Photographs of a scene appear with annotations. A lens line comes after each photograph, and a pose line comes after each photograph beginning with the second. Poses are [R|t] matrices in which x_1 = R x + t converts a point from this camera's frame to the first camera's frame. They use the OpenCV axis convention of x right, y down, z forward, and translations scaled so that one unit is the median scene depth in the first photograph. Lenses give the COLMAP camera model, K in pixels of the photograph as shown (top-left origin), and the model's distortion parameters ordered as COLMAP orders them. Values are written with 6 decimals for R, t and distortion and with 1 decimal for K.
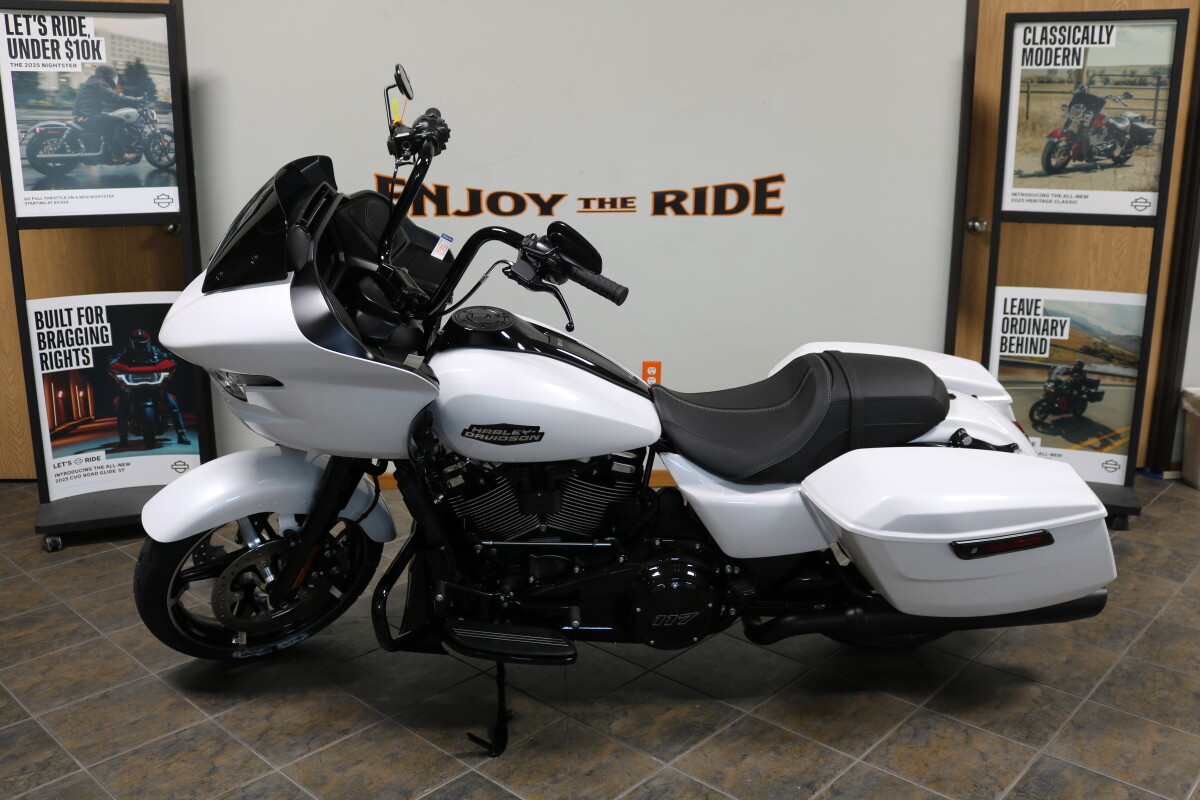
lens RADIAL K [[1064.6, 0, 594.2], [0, 1064.6, 398.3], [0, 0, 1]] dist [-0.142086, 0.113415]
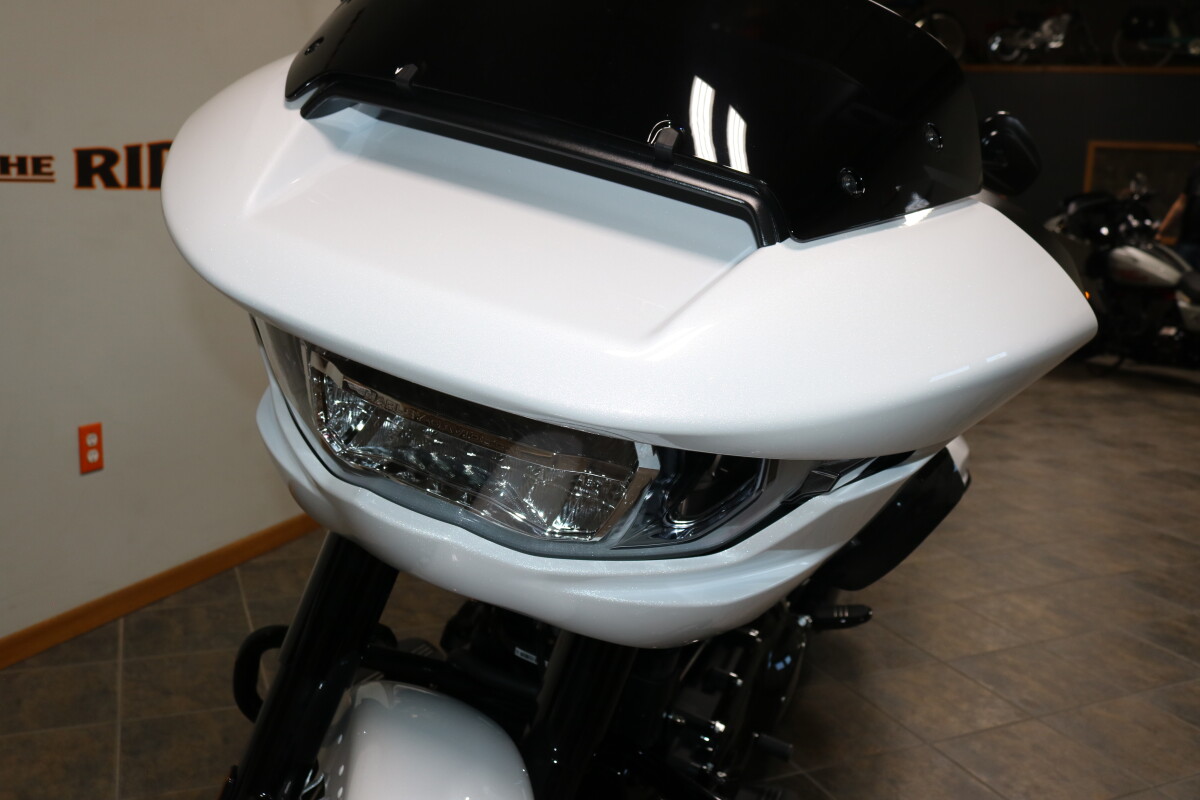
lens RADIAL K [[1064.6, 0, 594.2], [0, 1064.6, 398.3], [0, 0, 1]] dist [-0.142086, 0.113415]
pose [[0.413743, -0.159584, 0.896298, -0.394663], [0.186989, 0.978422, 0.087889, -0.052117], [-0.890983, 0.131234, 0.434656, 0.512924]]
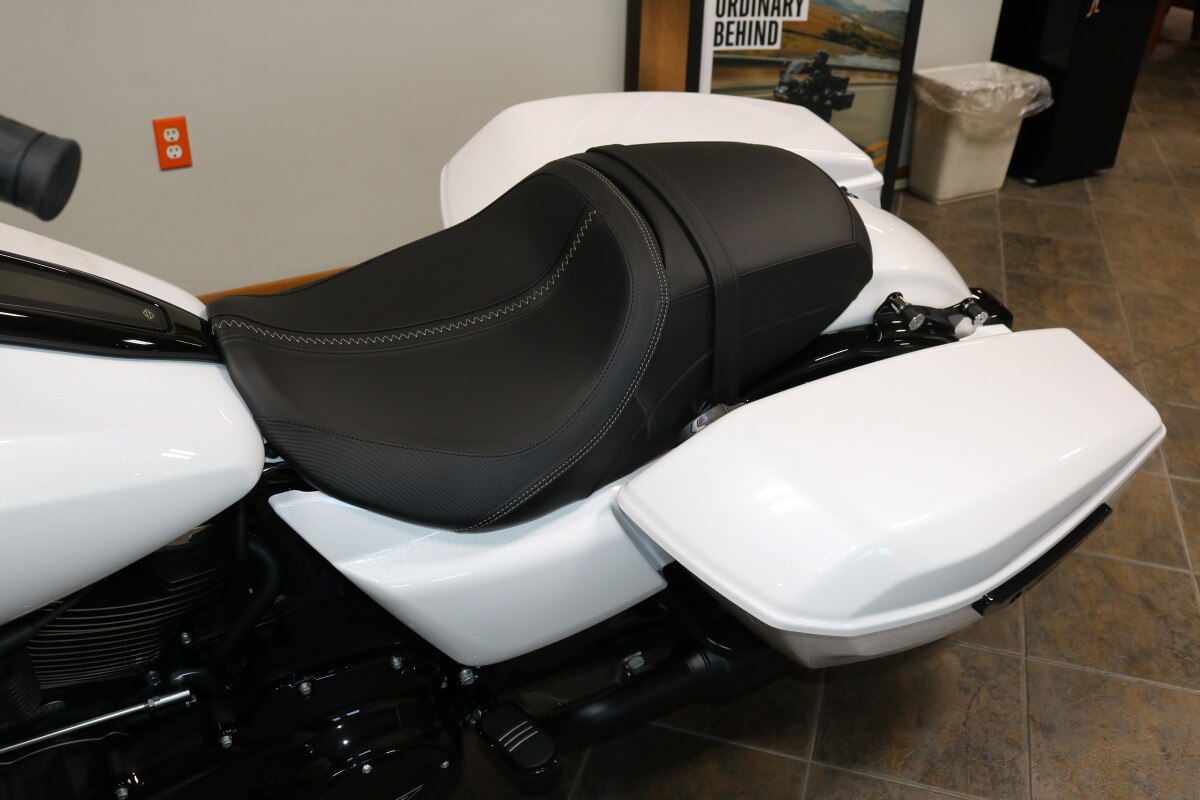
lens RADIAL K [[1064.6, 0, 594.2], [0, 1064.6, 398.3], [0, 0, 1]] dist [-0.142086, 0.113415]
pose [[0.901944, -0.213068, 0.375632, 0.021119], [0.082953, 0.939094, 0.333497, -0.065400], [-0.423812, -0.269636, 0.864685, 0.411248]]
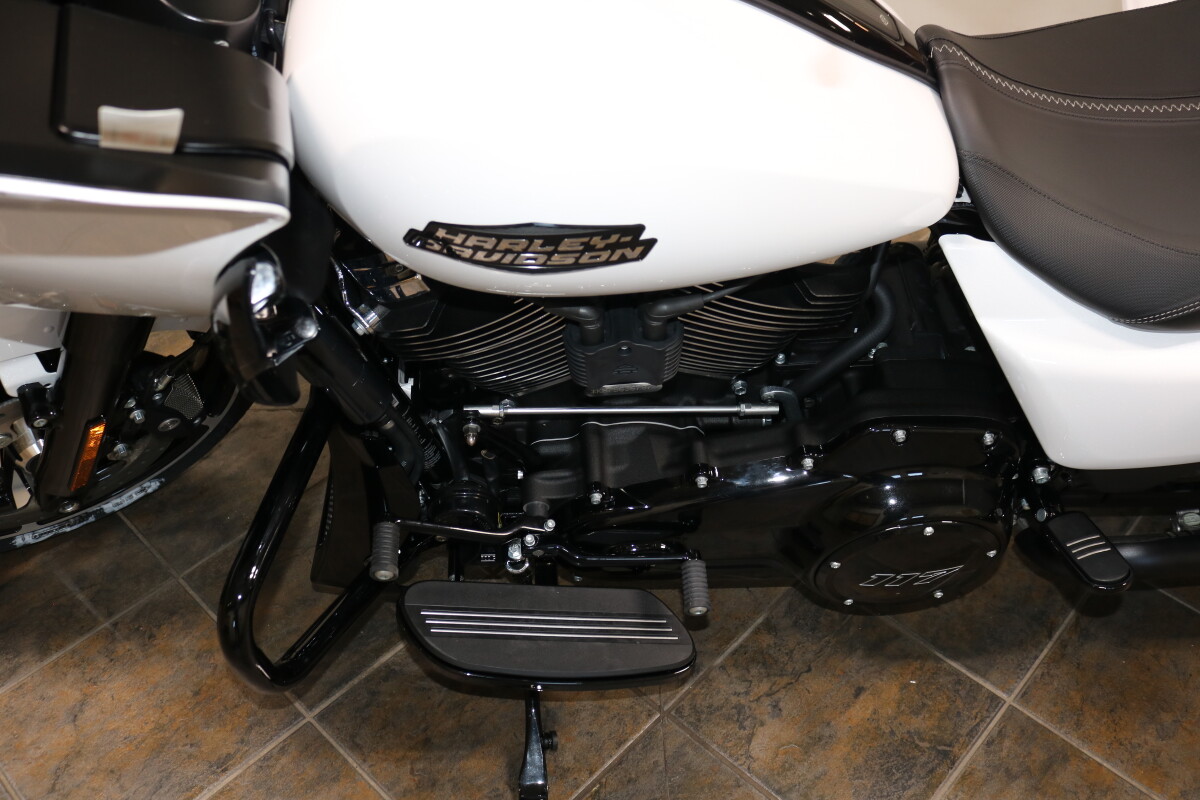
lens RADIAL K [[1064.6, 0, 594.2], [0, 1064.6, 398.3], [0, 0, 1]] dist [-0.142086, 0.113415]
pose [[0.999969, 0.007782, 0.001234, -0.040343], [-0.007439, 0.880879, 0.473283, -0.047746], [0.002596, -0.473277, 0.880910, 0.420882]]
